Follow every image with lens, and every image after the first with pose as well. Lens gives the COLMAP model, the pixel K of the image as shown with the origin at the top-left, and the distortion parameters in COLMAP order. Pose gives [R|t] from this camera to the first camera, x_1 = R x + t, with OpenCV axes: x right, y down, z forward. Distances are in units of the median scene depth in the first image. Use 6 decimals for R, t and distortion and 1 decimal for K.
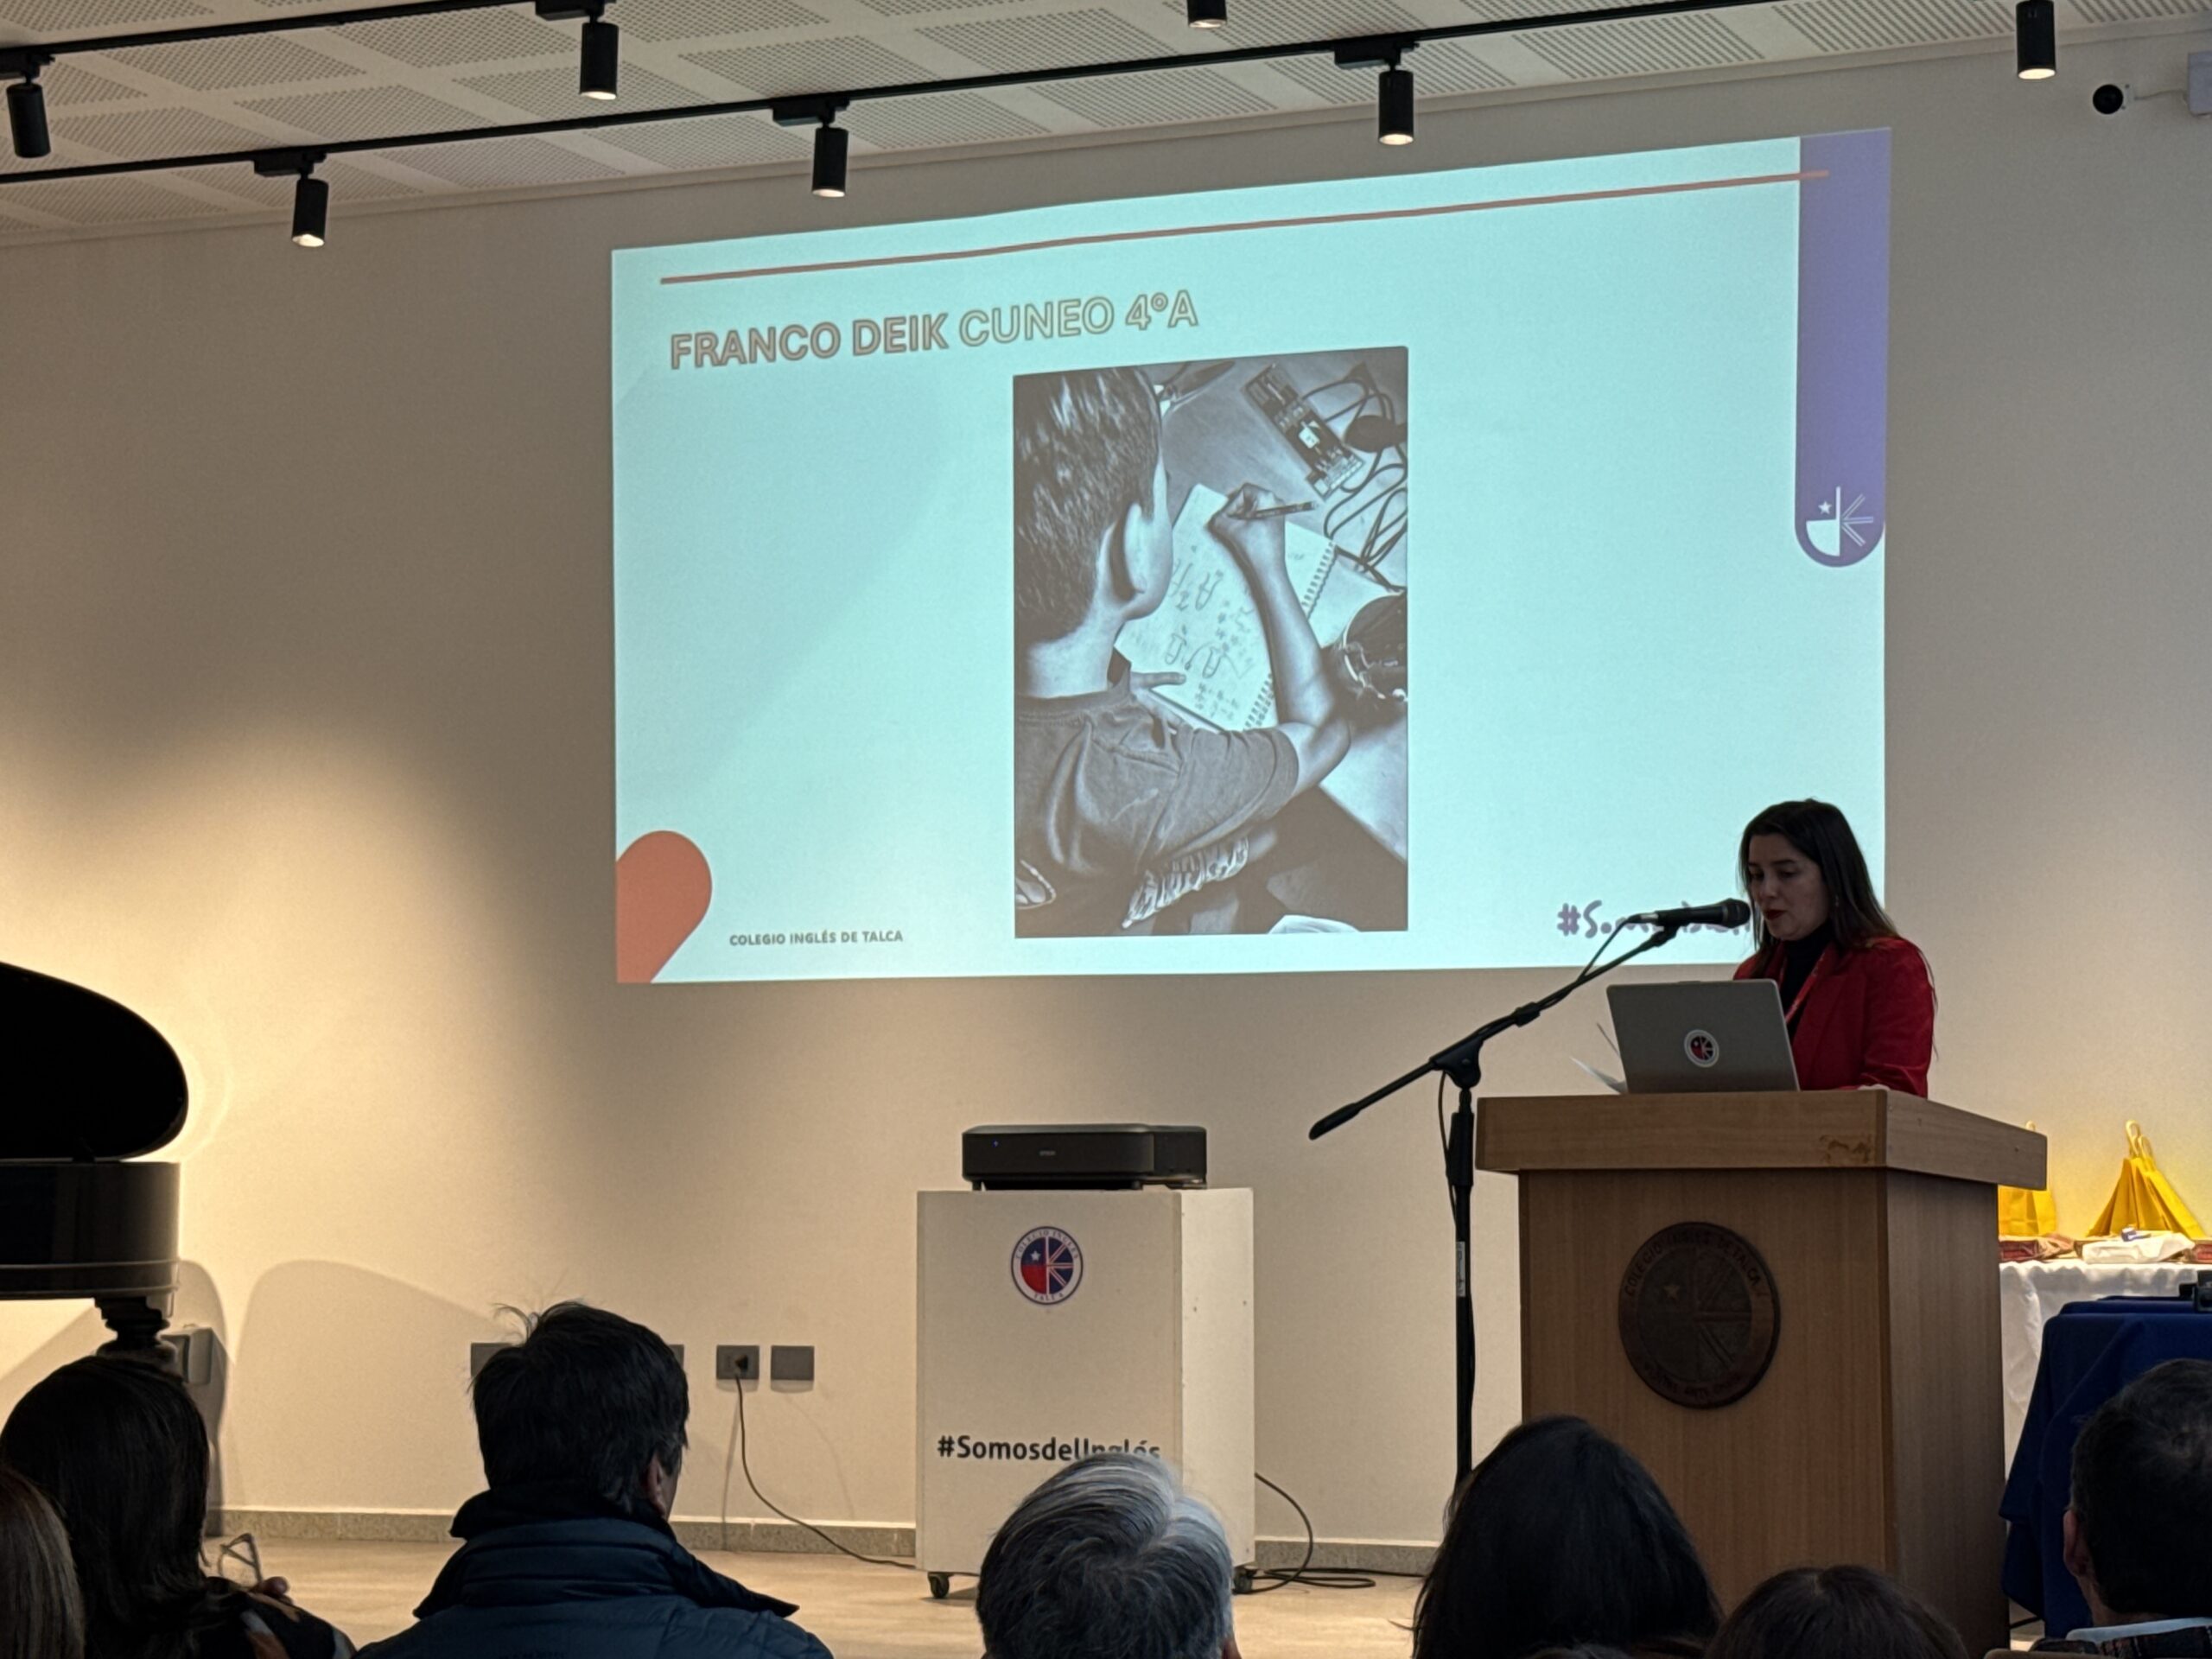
lens RADIAL K [[4578.5, 0, 1108.3], [0, 4578.5, 812.0], [0, 0, 1]] dist [0.134826, 0.091579]
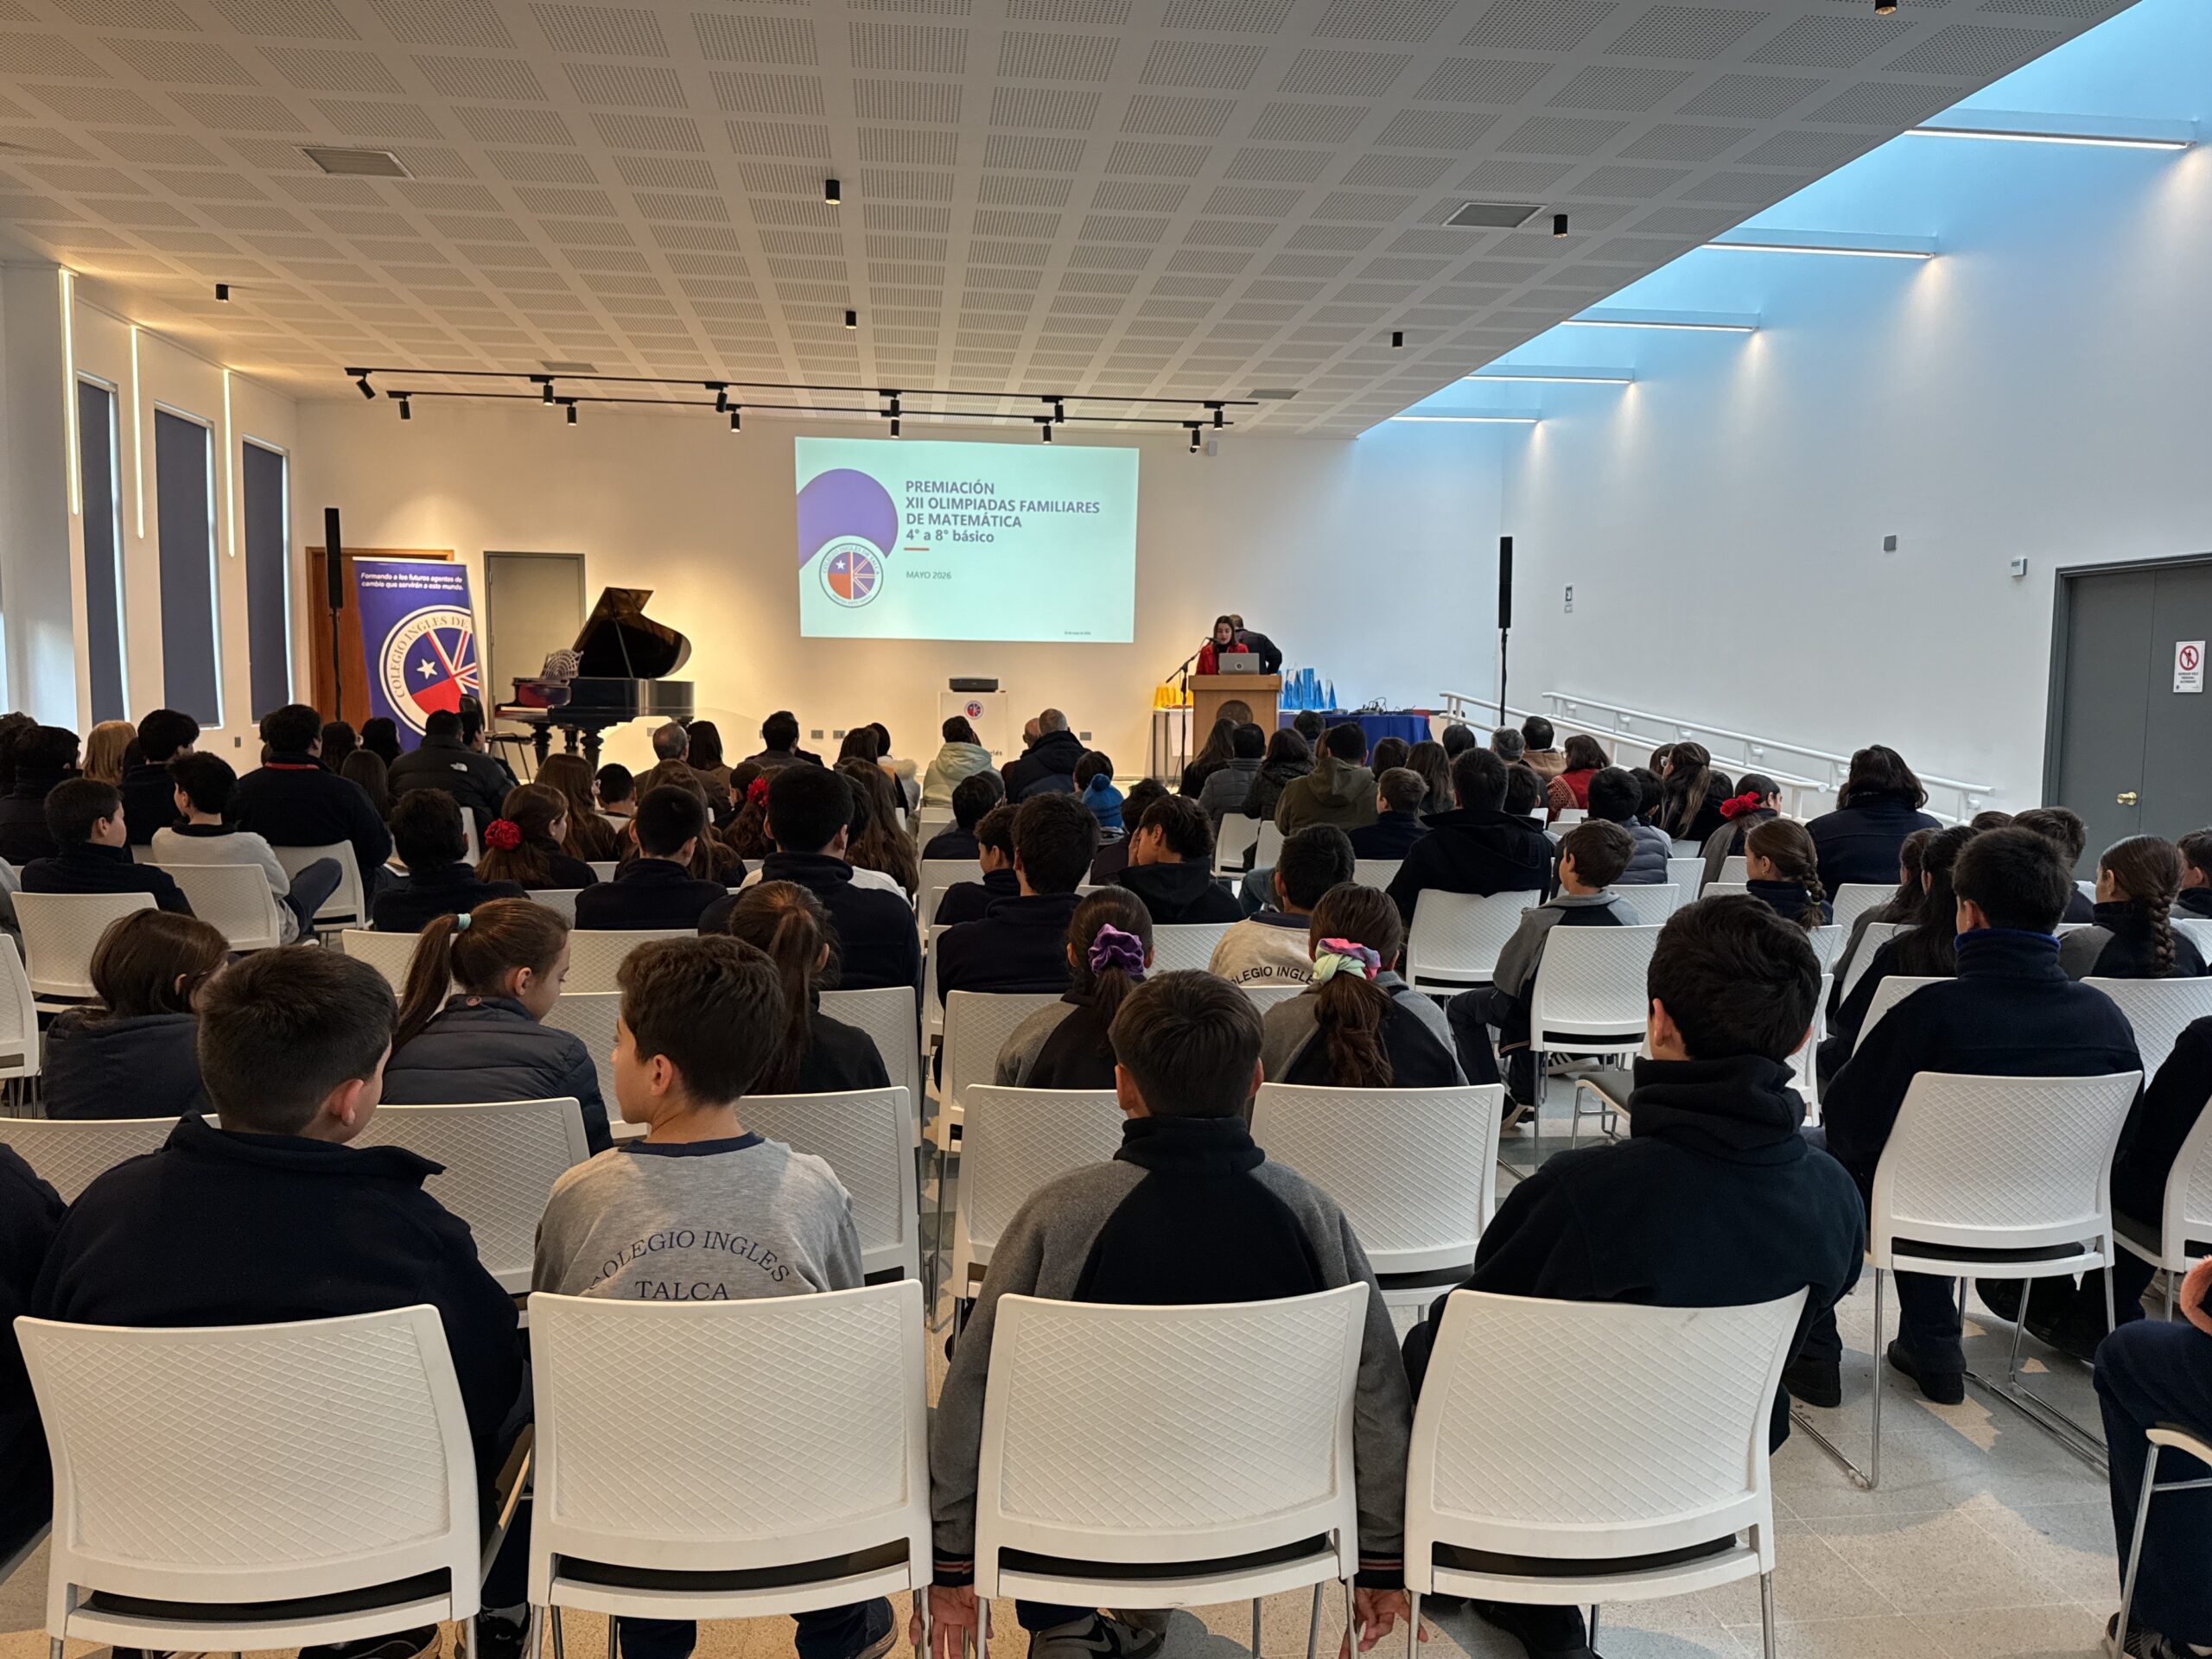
lens RADIAL K [[1622.5, 0, 1112.6], [0, 1622.5, 830.1], [0, 0, 1]] dist [0.166026, -0.218116]
pose [[0.860246, -0.032702, 0.508829, -0.676386], [-0.051342, 0.987313, 0.150254, -0.024776], [-0.507288, -0.155380, 0.847653, -0.365672]]
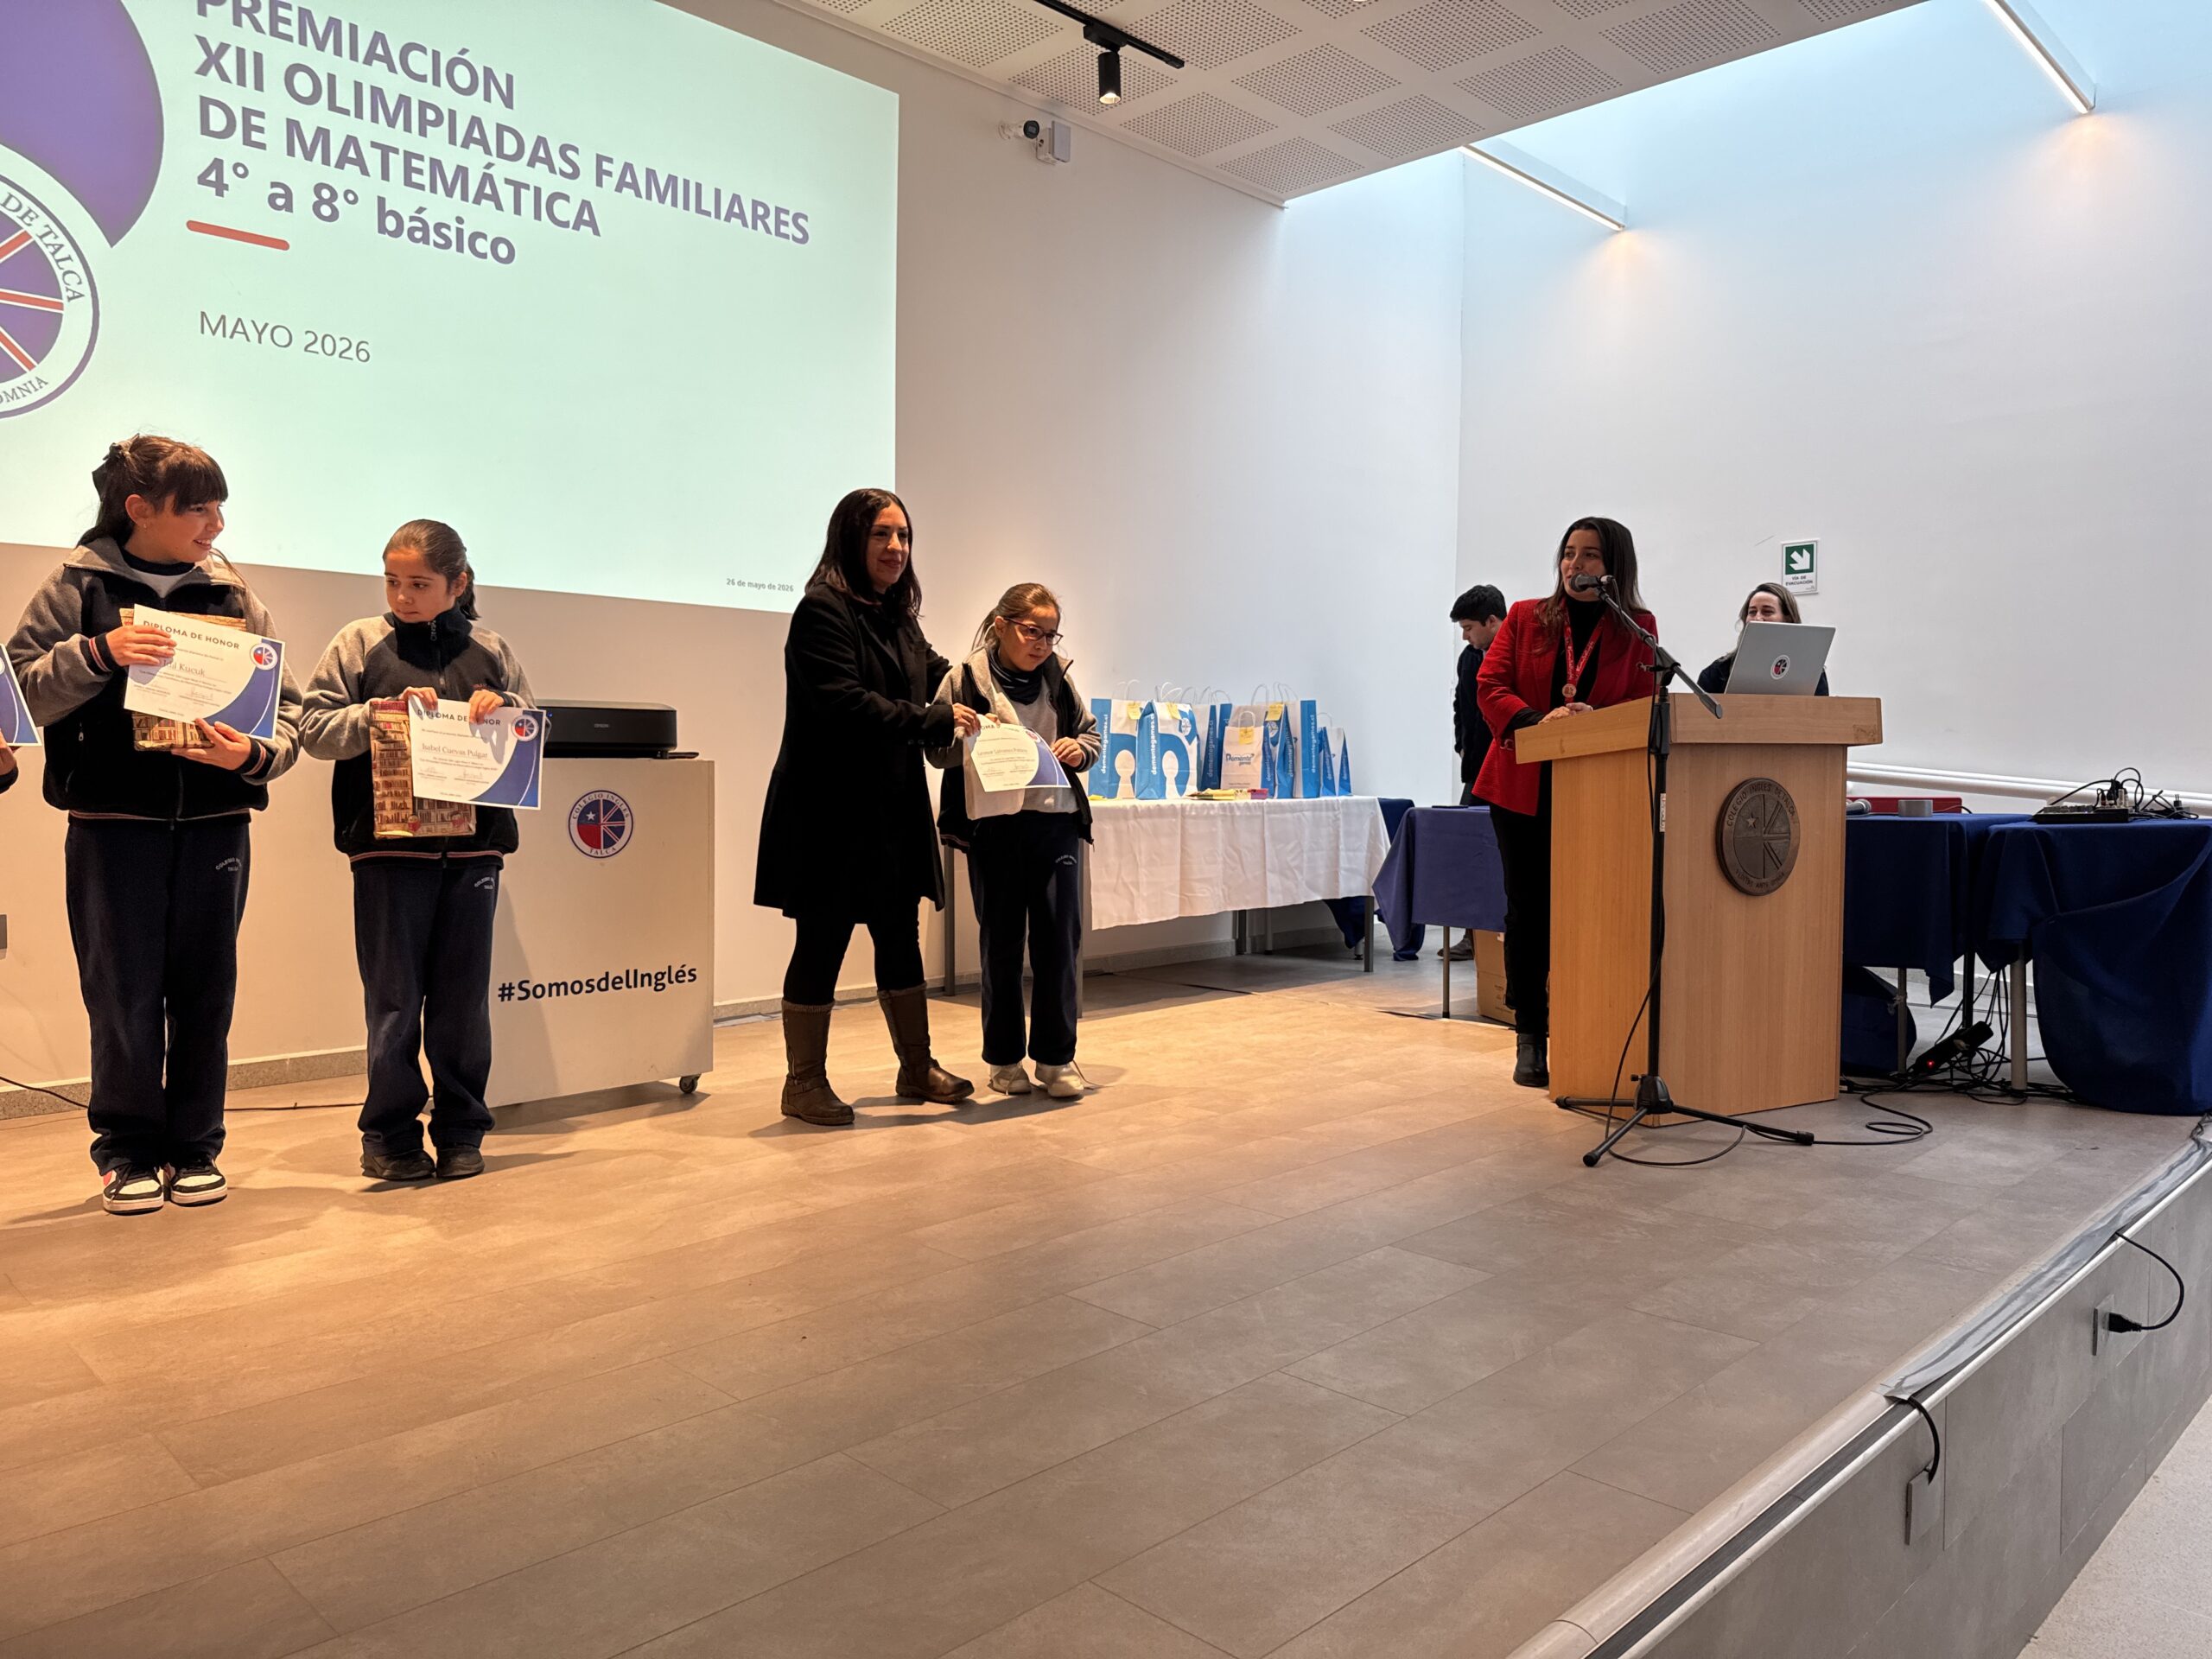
lens RADIAL K [[1537.6, 0, 1105.9], [0, 1537.6, 828.2], [0, 0, 1]] dist [0.090046, -0.133497]
pose [[0.368917, -0.033727, 0.928850, -0.326176], [-0.076836, 0.994814, 0.066639, 0.064632], [-0.926281, -0.095954, 0.364412, 0.743312]]
